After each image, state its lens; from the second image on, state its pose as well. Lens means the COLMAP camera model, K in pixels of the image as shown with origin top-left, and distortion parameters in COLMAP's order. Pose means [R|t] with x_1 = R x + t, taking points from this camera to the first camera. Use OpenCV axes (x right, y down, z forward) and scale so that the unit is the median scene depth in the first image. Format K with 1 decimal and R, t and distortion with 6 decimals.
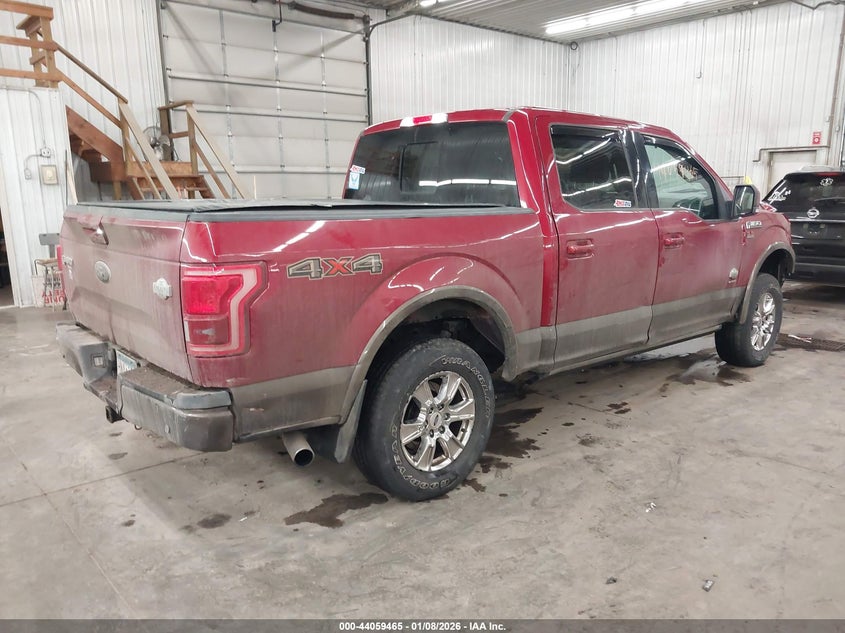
lens RADIAL K [[659.5, 0, 422.5], [0, 659.5, 316.5], [0, 0, 1]] dist [-0.001570, -0.004737]
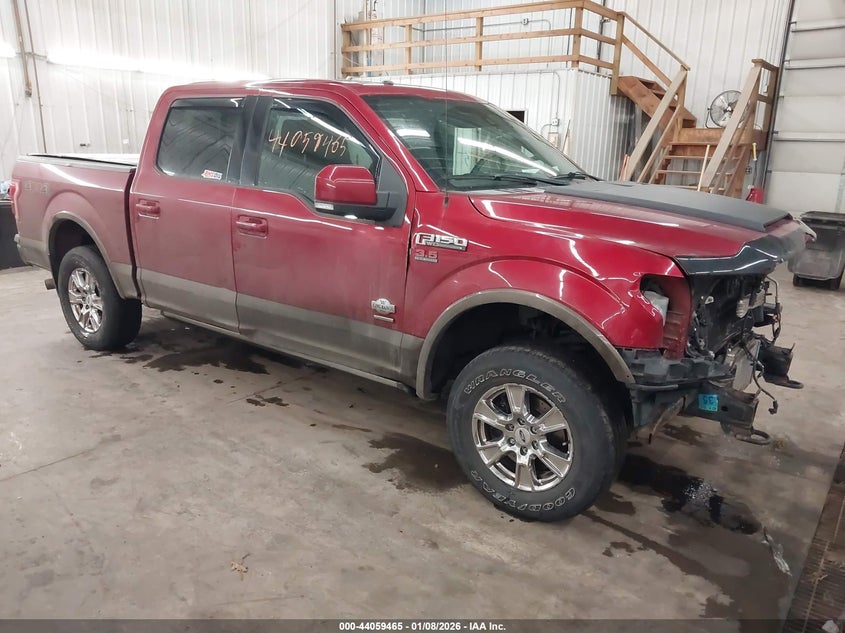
lens RADIAL K [[659.5, 0, 422.5], [0, 659.5, 316.5], [0, 0, 1]] dist [-0.001570, -0.004737]
pose [[0.185813, 0.238811, -0.953123, 1.169548], [-0.195130, 0.959664, 0.202409, -0.199610], [0.963015, 0.148372, 0.224917, 0.975064]]
